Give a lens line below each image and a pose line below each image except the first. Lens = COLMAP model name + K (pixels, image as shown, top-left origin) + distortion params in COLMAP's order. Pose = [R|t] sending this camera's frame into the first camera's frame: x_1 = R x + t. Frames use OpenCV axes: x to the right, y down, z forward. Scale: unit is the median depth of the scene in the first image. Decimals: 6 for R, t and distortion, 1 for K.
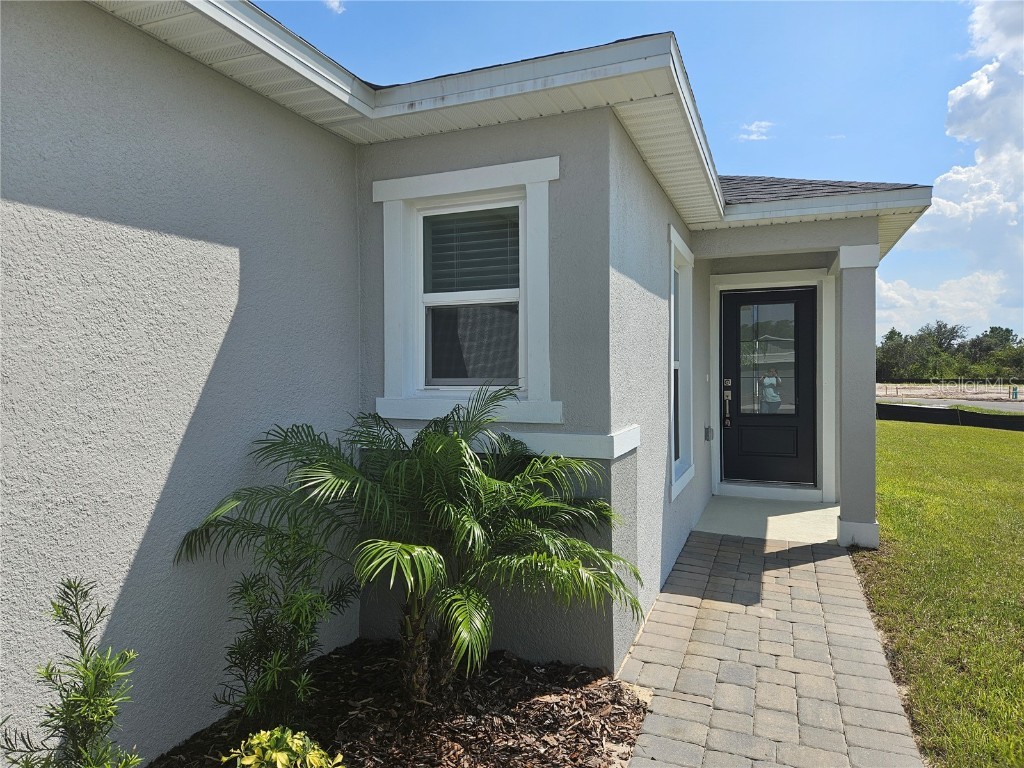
lens RADIAL K [[719.7, 0, 510.5], [0, 719.7, 379.7], [0, 0, 1]] dist [0.042553, 0.001868]
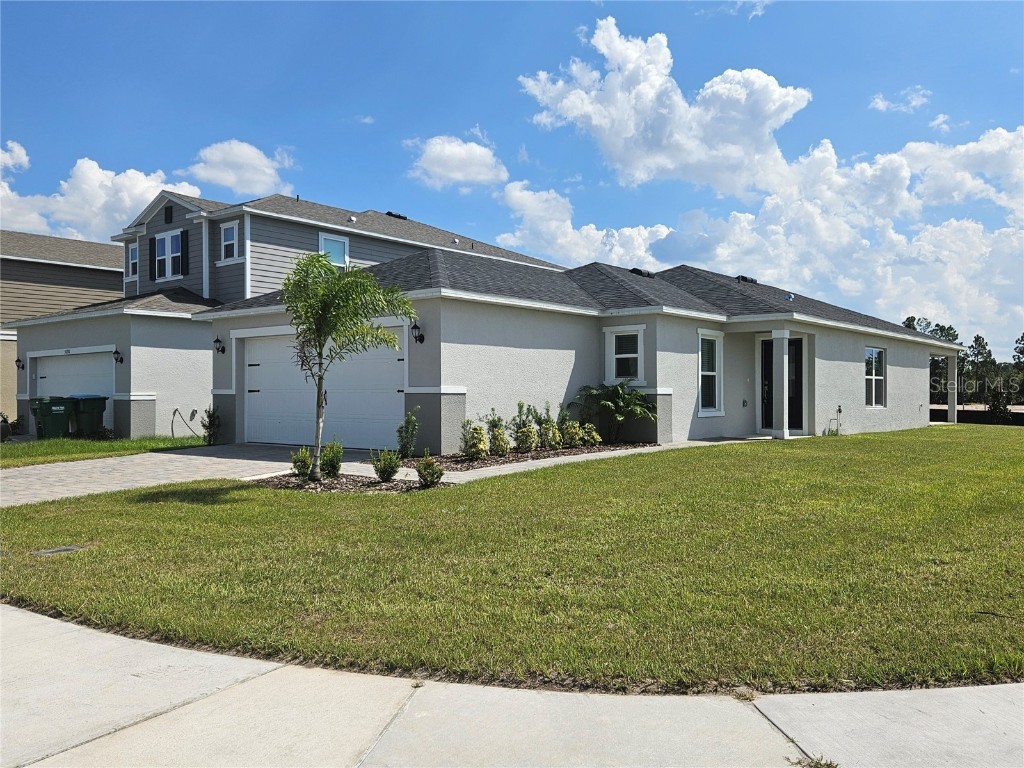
lens RADIAL K [[719.7, 0, 511.2], [0, 719.7, 383.2], [0, 0, 1]] dist [0.042553, 0.001868]
pose [[0.950151, 0.000729, -0.311790, 0.607712], [-0.002929, 0.999974, -0.006589, 0.068021], [0.311777, 0.007174, 0.950128, -3.130699]]
